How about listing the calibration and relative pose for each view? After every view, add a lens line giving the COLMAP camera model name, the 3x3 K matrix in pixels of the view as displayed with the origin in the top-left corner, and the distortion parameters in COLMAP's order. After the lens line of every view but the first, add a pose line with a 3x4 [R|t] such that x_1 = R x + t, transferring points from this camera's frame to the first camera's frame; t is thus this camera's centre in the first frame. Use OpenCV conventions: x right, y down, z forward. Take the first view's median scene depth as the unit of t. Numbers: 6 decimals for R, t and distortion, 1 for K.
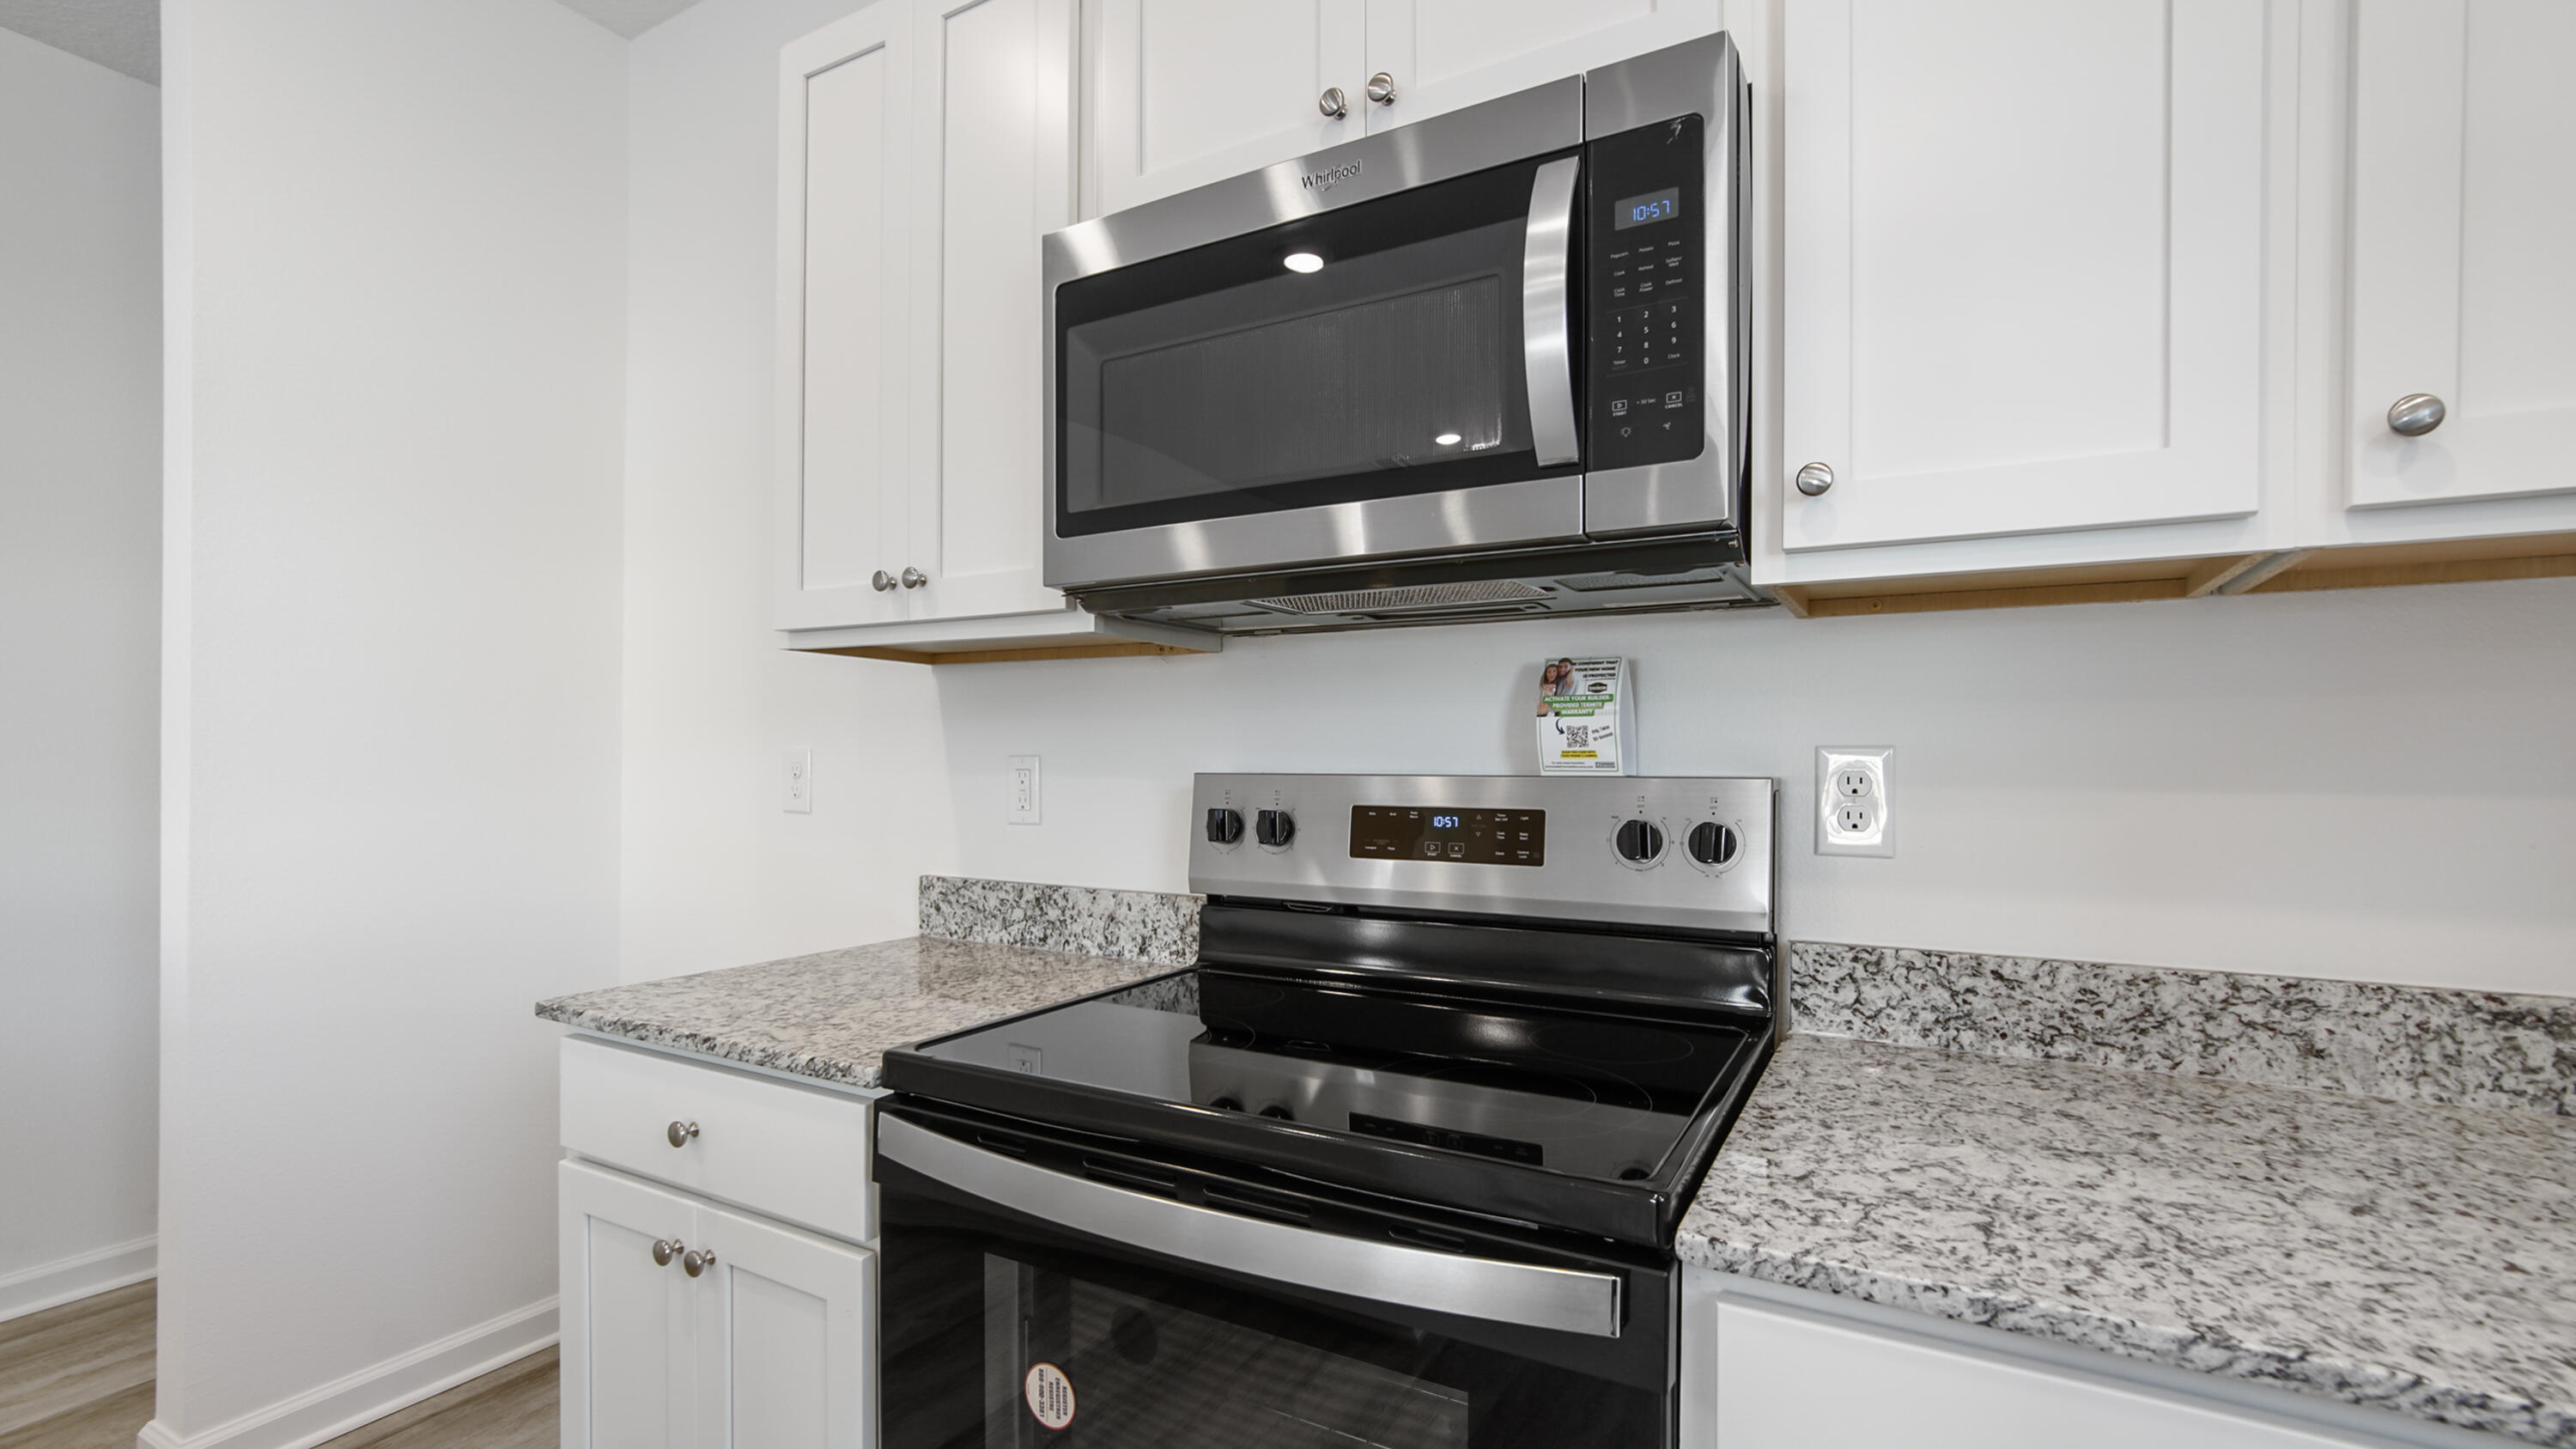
lens RADIAL K [[1127.2, 0, 1262.6], [0, 1127.2, 764.0], [0, 0, 1]] dist [-0.012822, 0.000355]
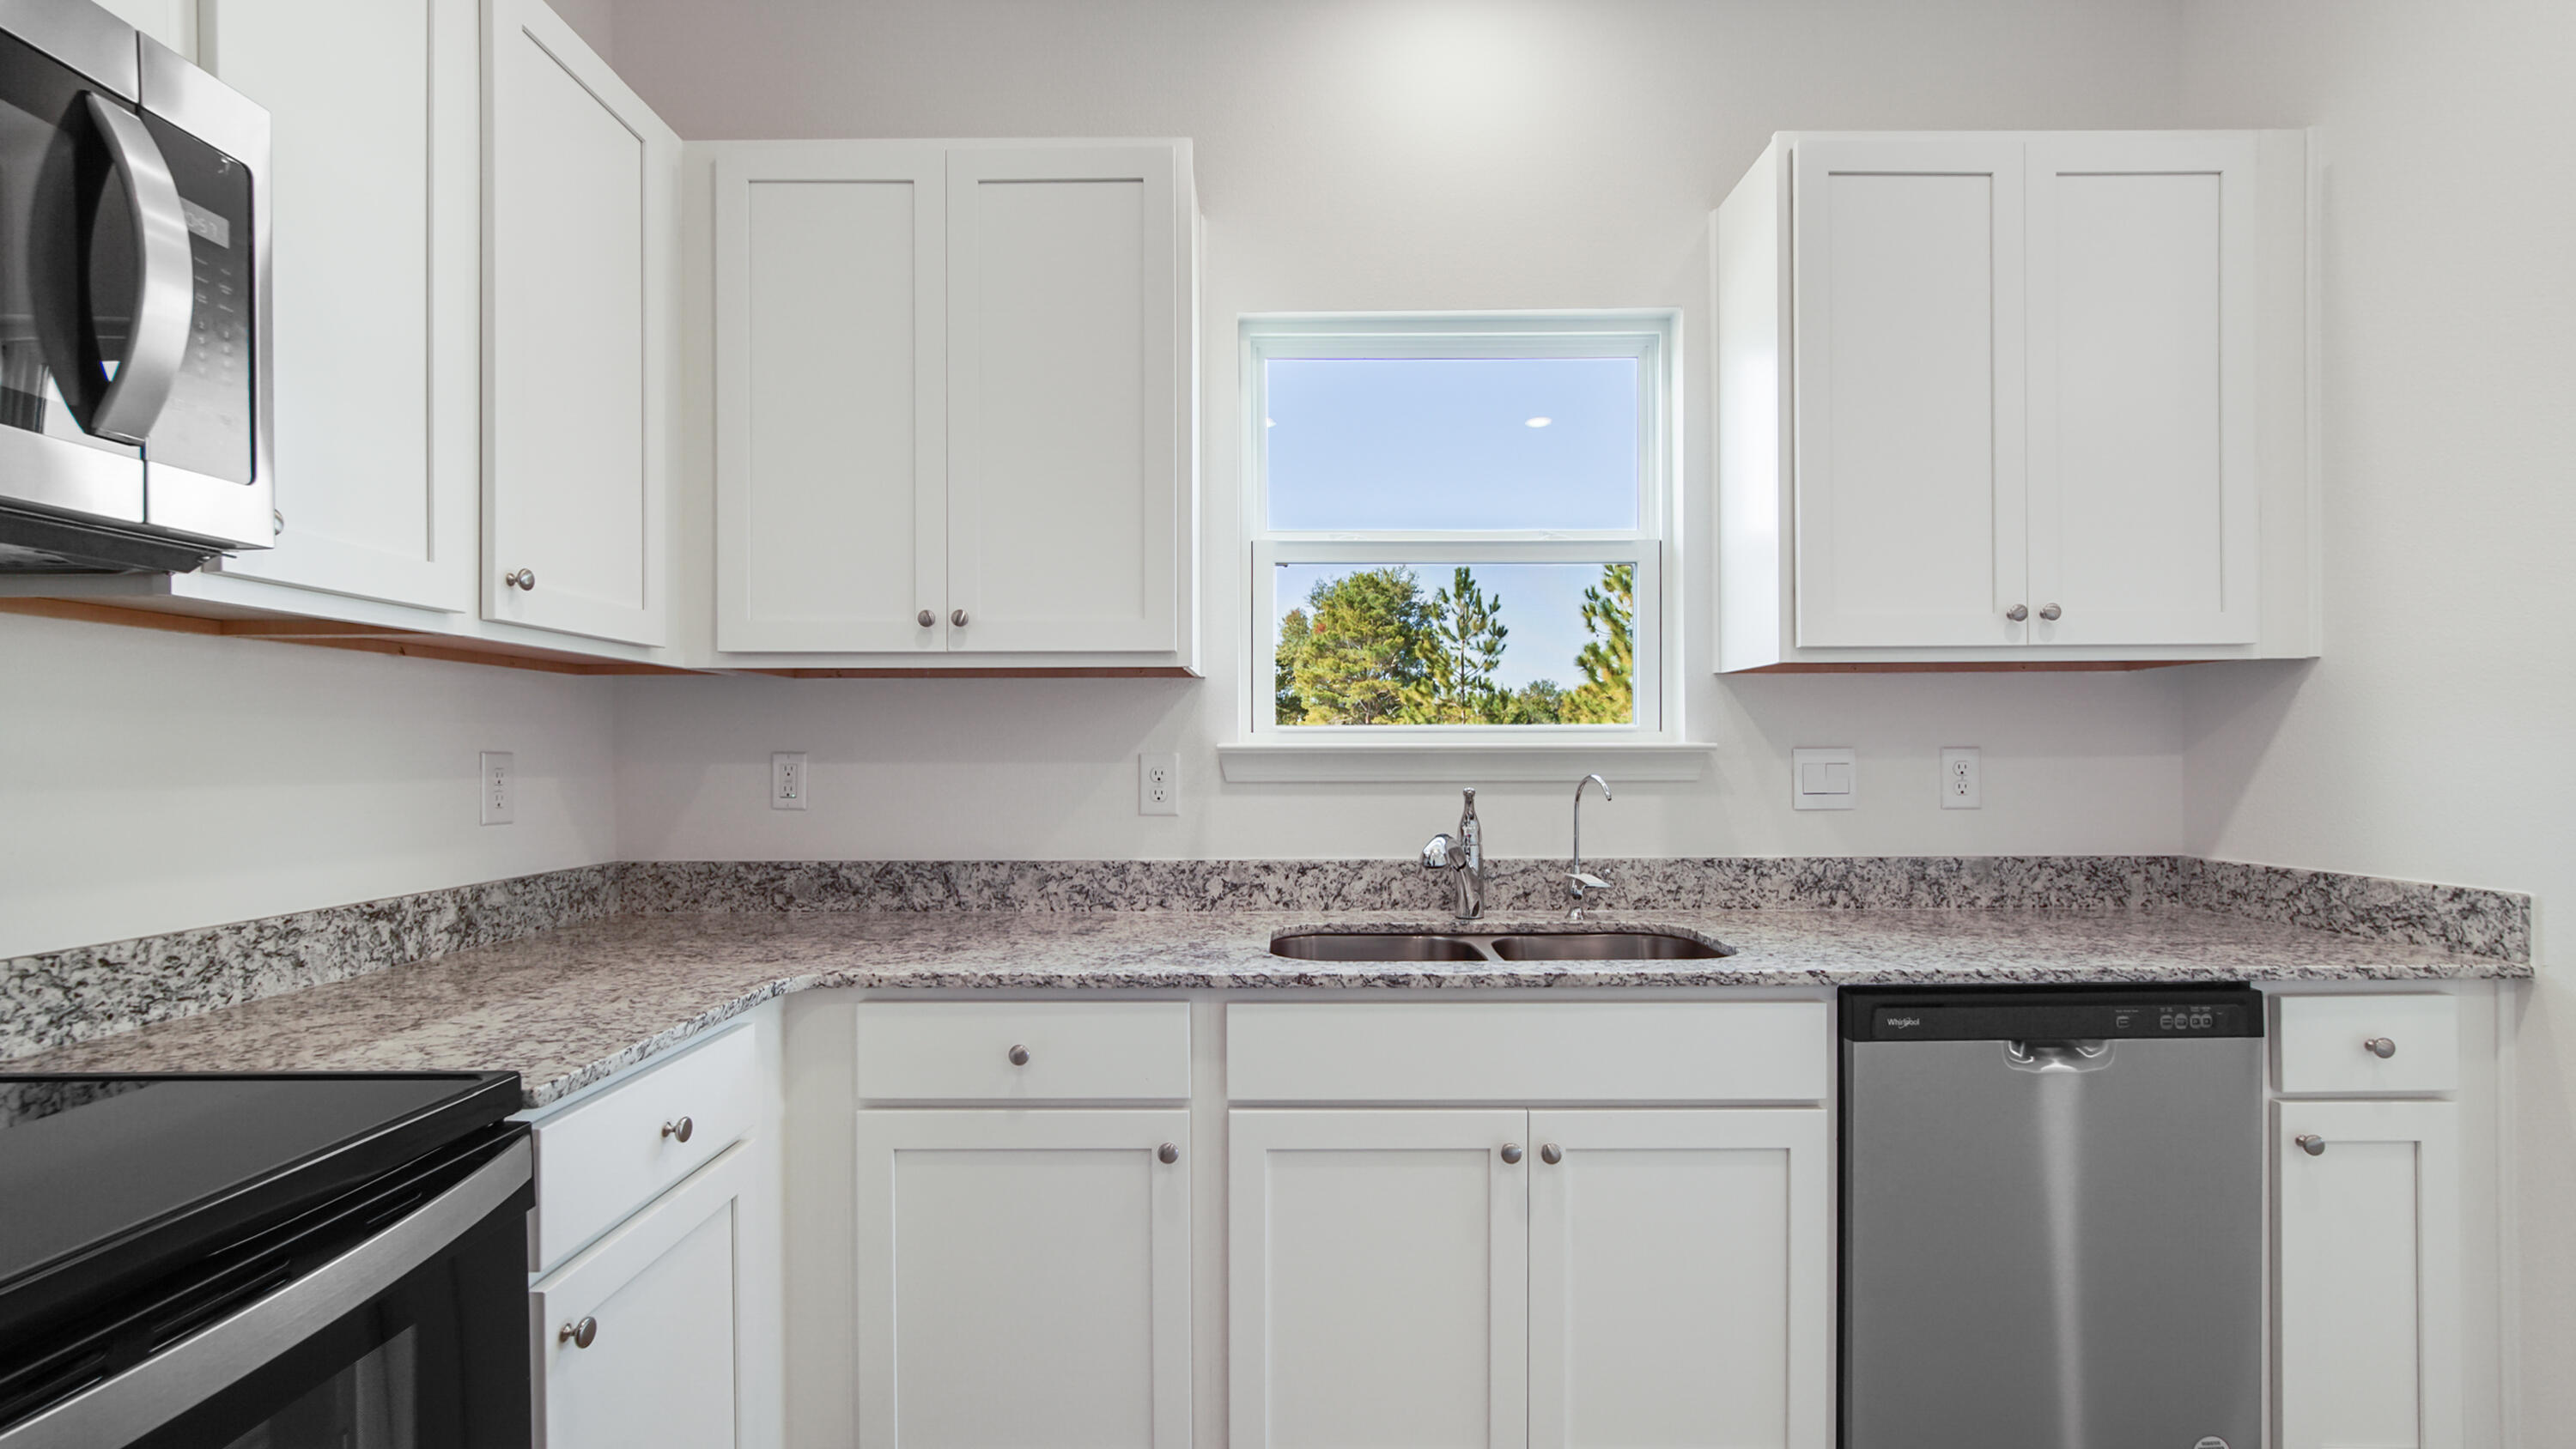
lens RADIAL K [[1126.8, 0, 1287.8], [0, 1126.8, 747.5], [0, 0, 1]] dist [-0.012822, 0.000355]
pose [[-0.497493, 0.005096, 0.867453, -0.895632], [0.010517, 0.999945, 0.000158, -0.007367], [-0.867404, 0.009202, -0.497519, 0.576014]]
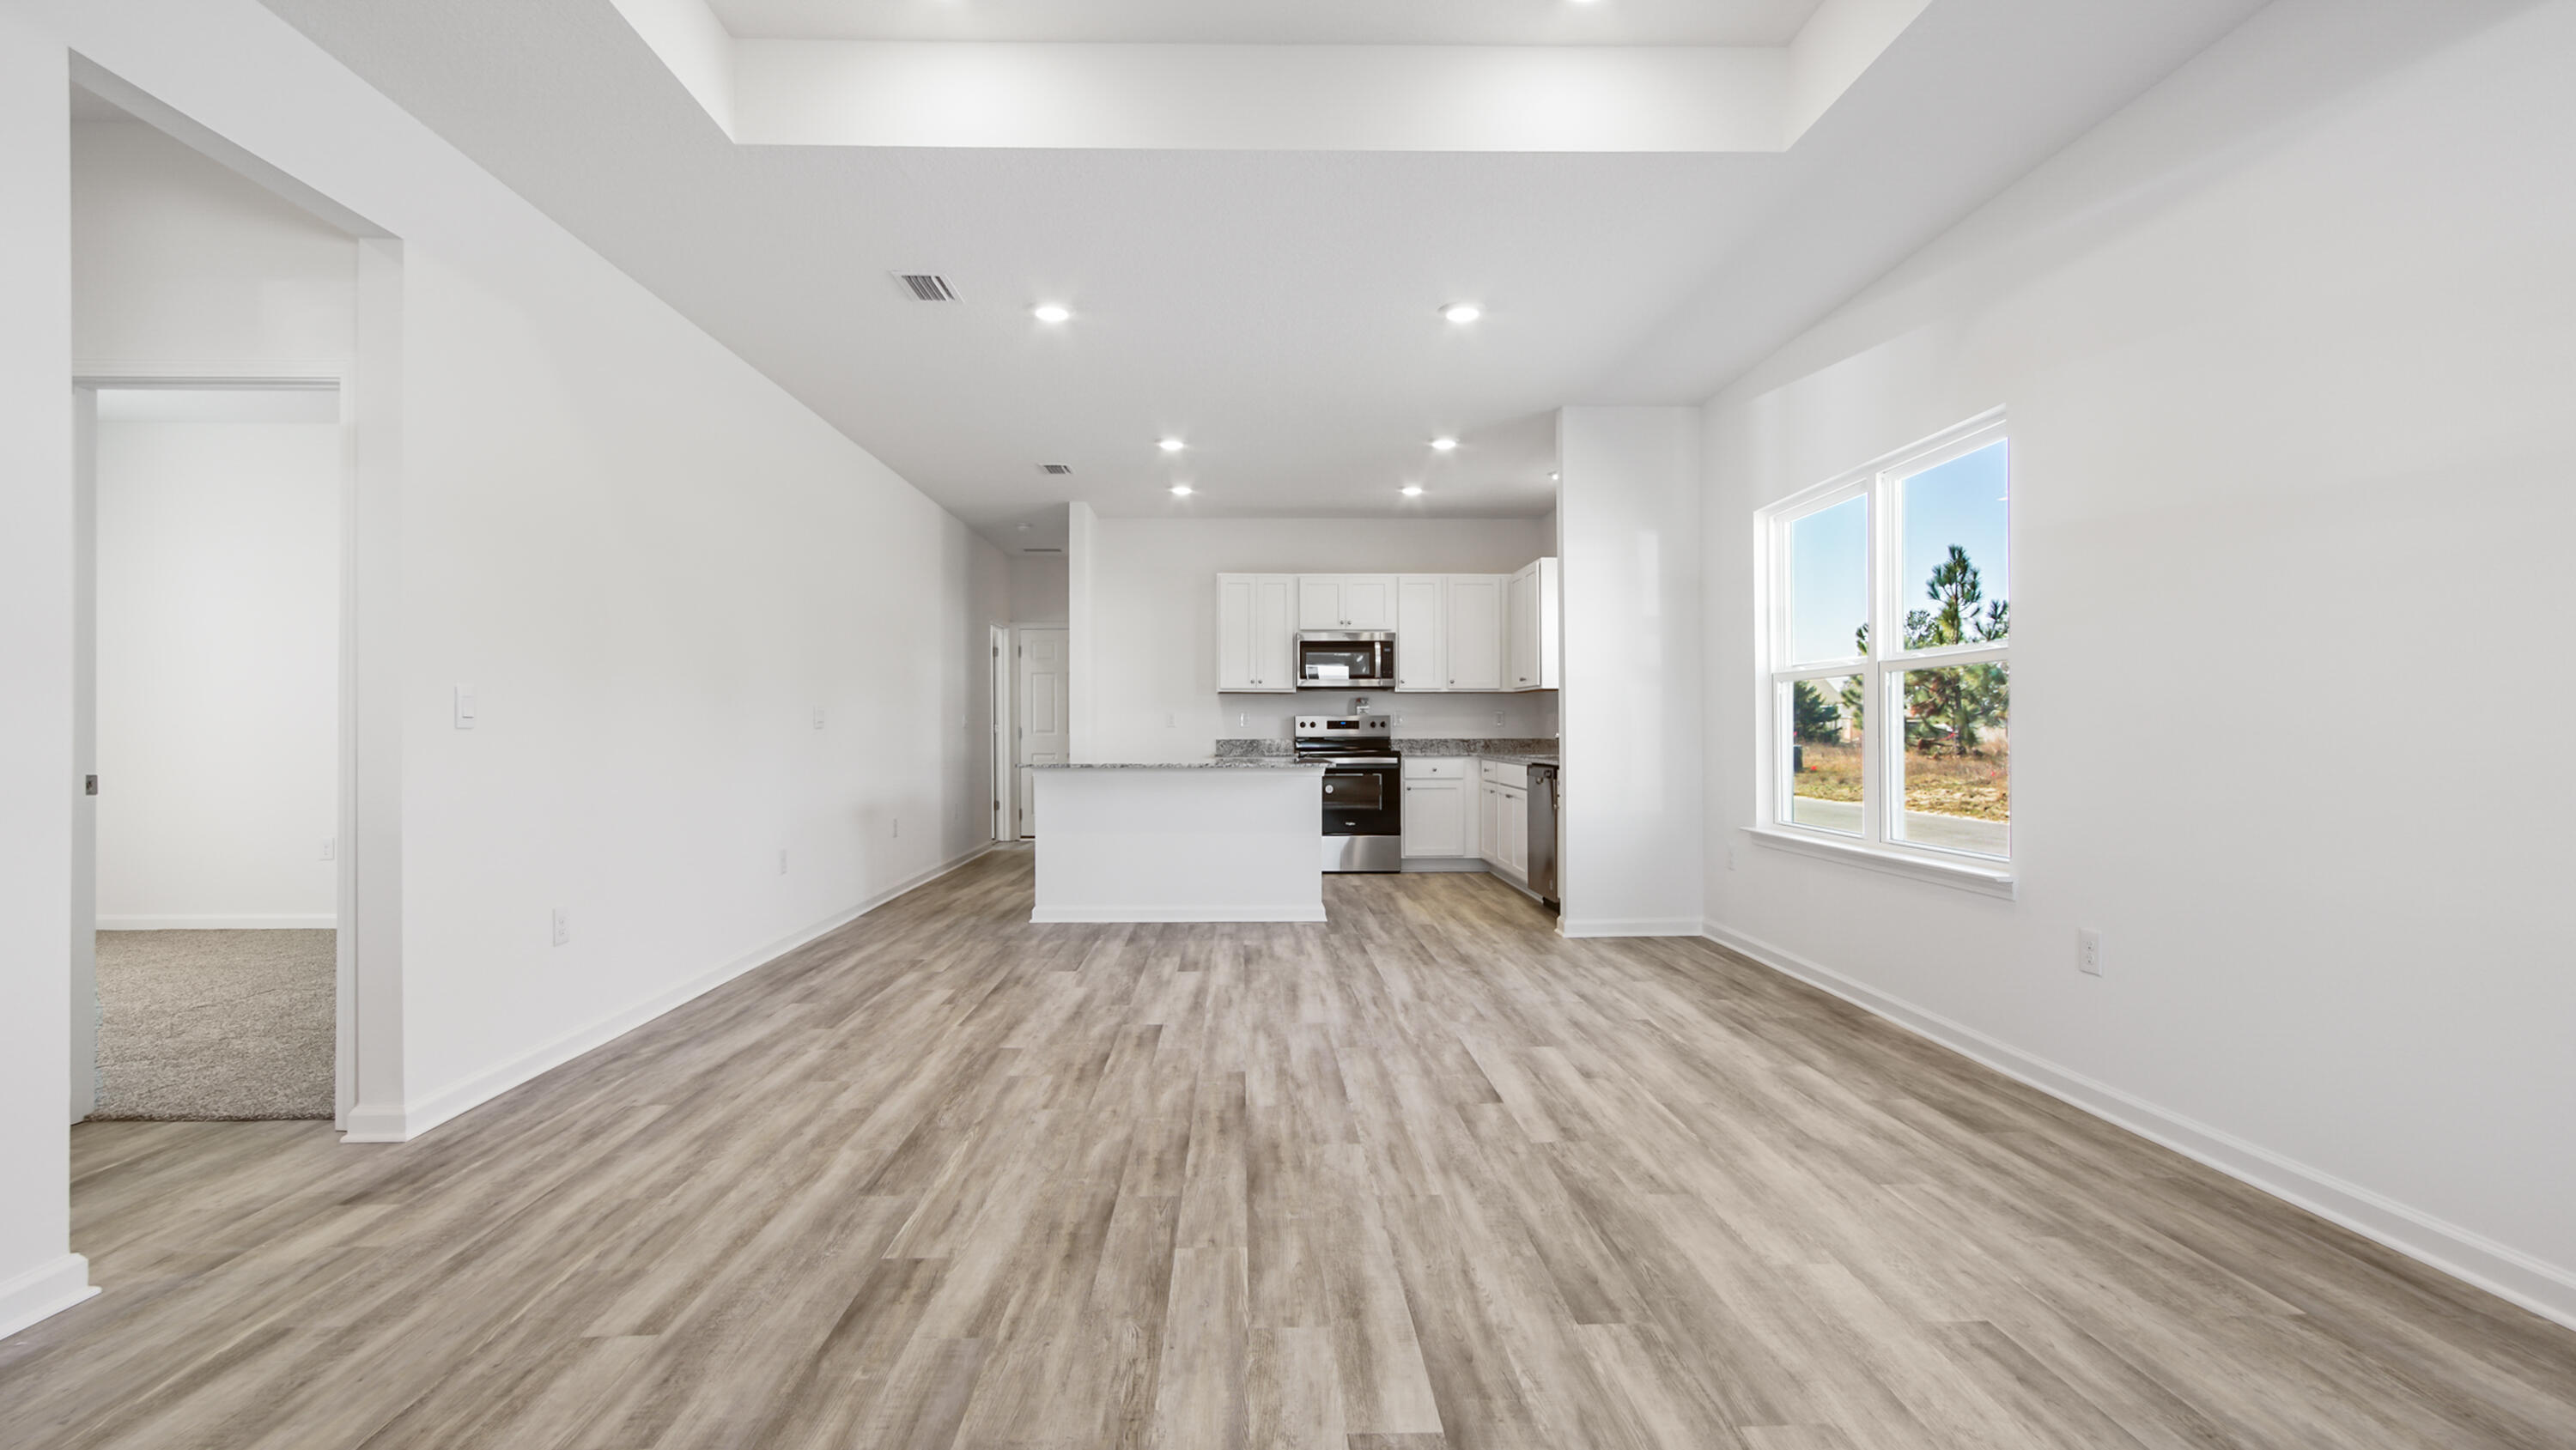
lens RADIAL K [[1126.9, 0, 1286.4], [0, 1126.9, 730.3], [0, 0, 1]] dist [-0.012822, 0.000355]
pose [[0.839837, -0.001447, 0.542836, -4.477302], [0.008367, 0.999912, -0.010280, 0.196262], [-0.542774, 0.013176, 0.839776, -5.224146]]
